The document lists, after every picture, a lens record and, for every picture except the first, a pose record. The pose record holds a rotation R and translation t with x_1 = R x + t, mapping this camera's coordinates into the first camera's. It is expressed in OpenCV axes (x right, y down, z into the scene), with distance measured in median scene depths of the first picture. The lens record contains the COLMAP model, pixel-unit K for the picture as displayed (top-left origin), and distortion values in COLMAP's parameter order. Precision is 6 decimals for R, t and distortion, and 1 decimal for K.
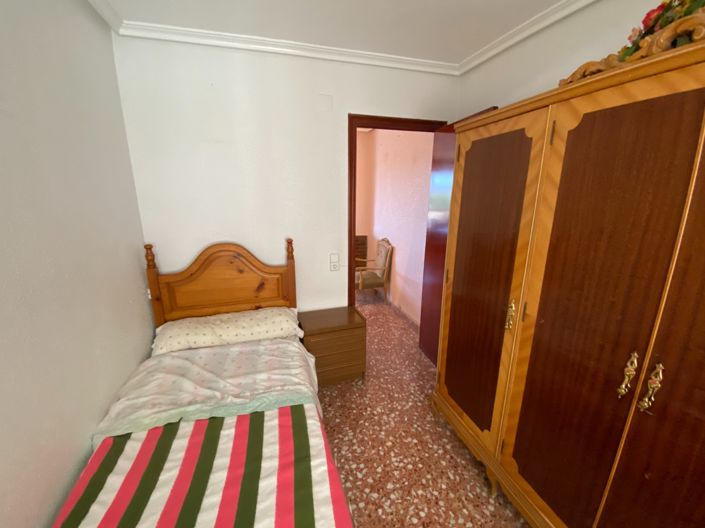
lens RADIAL K [[285.9, 0, 350.8], [0, 285.9, 268.6], [0, 0, 1]] dist [0.033469, -0.023934]
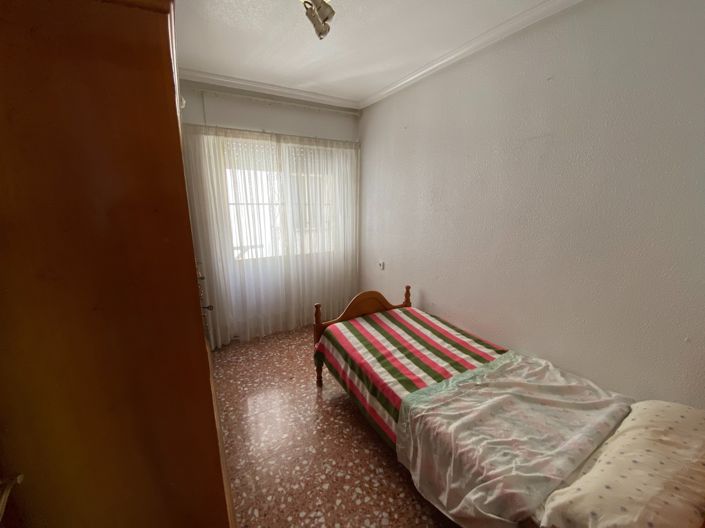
lens RADIAL K [[285.9, 0, 350.8], [0, 285.9, 268.6], [0, 0, 1]] dist [0.033469, -0.023934]
pose [[-0.972982, 0.050869, -0.225207, 0.236328], [-0.062217, 0.881572, 0.467931, -0.365363], [0.222339, 0.469300, -0.854589, 1.506135]]
